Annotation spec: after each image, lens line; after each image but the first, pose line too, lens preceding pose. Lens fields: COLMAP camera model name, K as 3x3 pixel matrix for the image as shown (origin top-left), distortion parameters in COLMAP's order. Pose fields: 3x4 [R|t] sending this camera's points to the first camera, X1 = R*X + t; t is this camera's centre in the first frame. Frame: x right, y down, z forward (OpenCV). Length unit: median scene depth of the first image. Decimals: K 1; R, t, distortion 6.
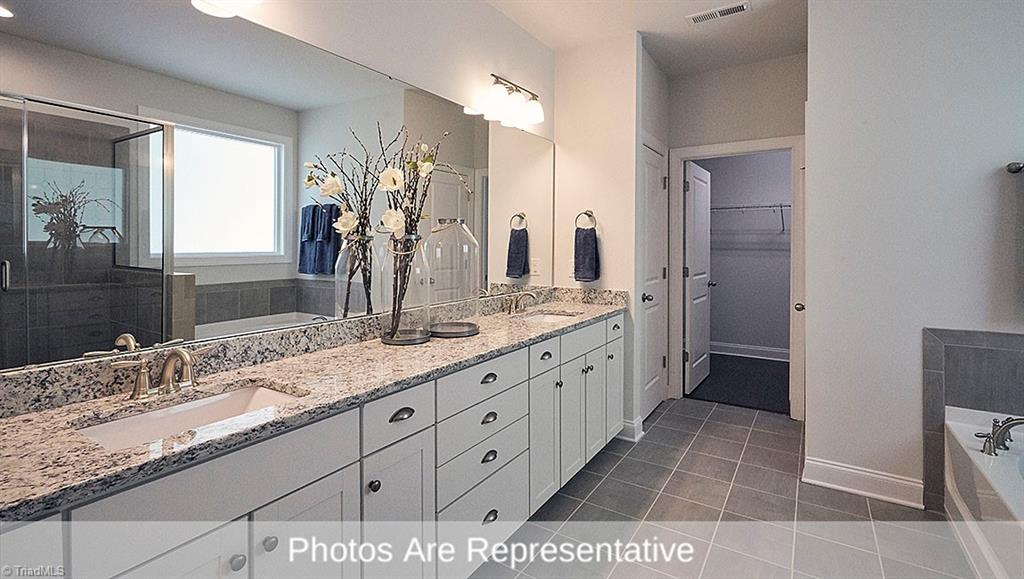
lens RADIAL K [[458.1, 0, 513.2], [0, 458.1, 243.4], [0, 0, 1]] dist [-0.000423, 0.000064]
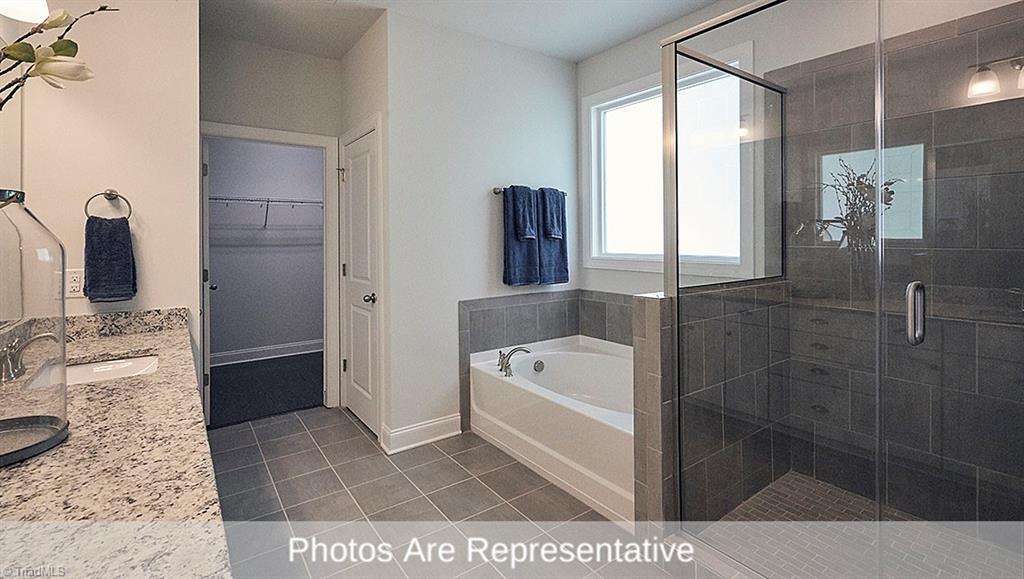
lens RADIAL K [[465.7, 0, 510.5], [0, 465.7, 235.5], [0, 0, 1]] dist [0.000127, 0.000076]
pose [[0.365318, -0.000686, 0.930883, -0.246938], [0.004682, 0.999988, -0.001101, -0.005549], [-0.930871, 0.004761, 0.365317, 0.253128]]
